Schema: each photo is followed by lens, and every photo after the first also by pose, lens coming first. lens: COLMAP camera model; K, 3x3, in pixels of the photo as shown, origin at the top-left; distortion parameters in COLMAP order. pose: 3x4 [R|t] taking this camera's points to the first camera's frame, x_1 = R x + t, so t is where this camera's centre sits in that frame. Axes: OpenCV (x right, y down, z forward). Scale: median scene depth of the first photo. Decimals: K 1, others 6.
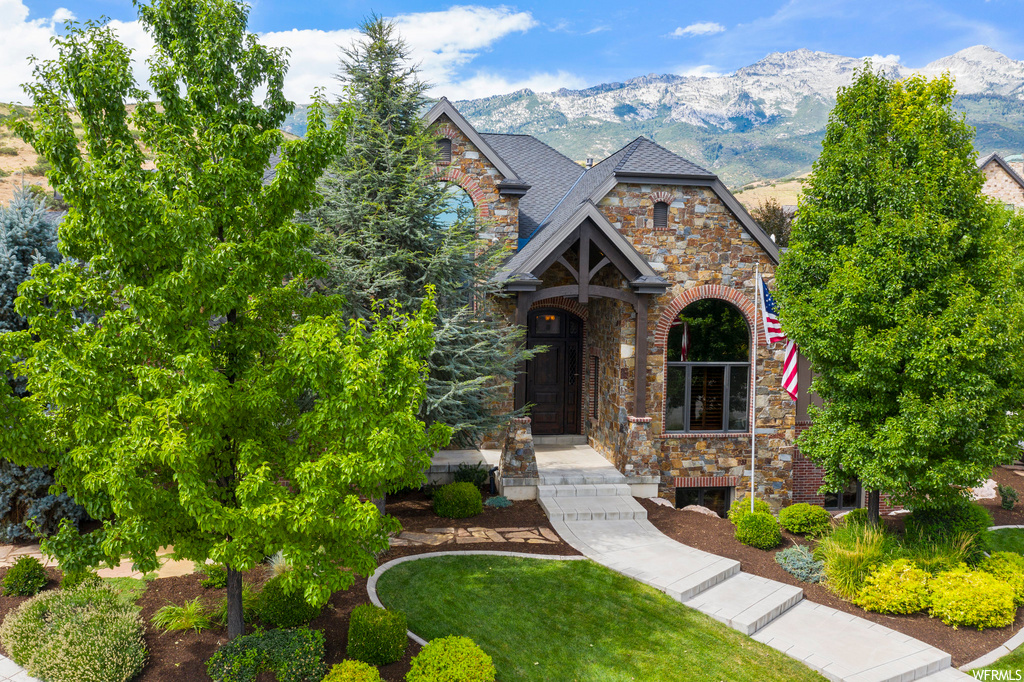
lens RADIAL K [[808.4, 0, 509.5], [0, 808.4, 339.9], [0, 0, 1]] dist [-0.015082, -0.006255]
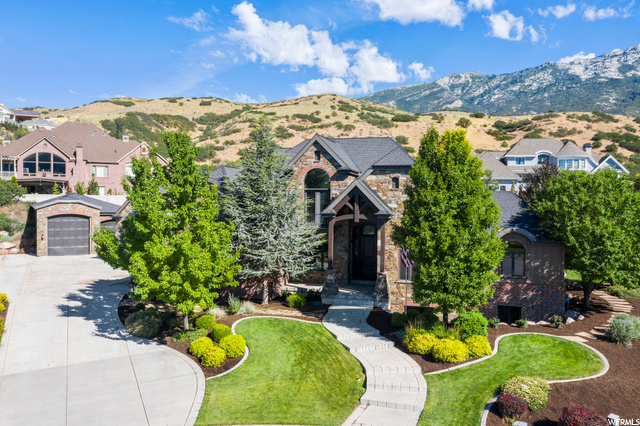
lens RADIAL K [[505.2, 0, 318.7], [0, 505.2, 213.9], [0, 0, 1]] dist [-0.015082, -0.006255]
pose [[0.915653, 0.000751, -0.401970, 0.548762], [-0.013760, 0.999471, -0.029475, -0.023720], [0.401735, 0.032520, 0.915178, -0.365771]]
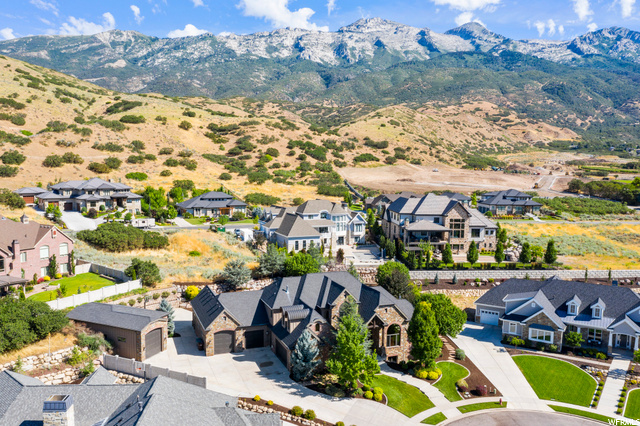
lens RADIAL K [[505.2, 0, 320.9], [0, 505.2, 213.0], [0, 0, 1]] dist [-0.015082, -0.006255]
pose [[0.972031, -0.024923, 0.233526, -1.062811], [0.014359, 0.998800, 0.046827, -1.003694], [-0.234413, -0.042164, 0.971222, -2.301320]]
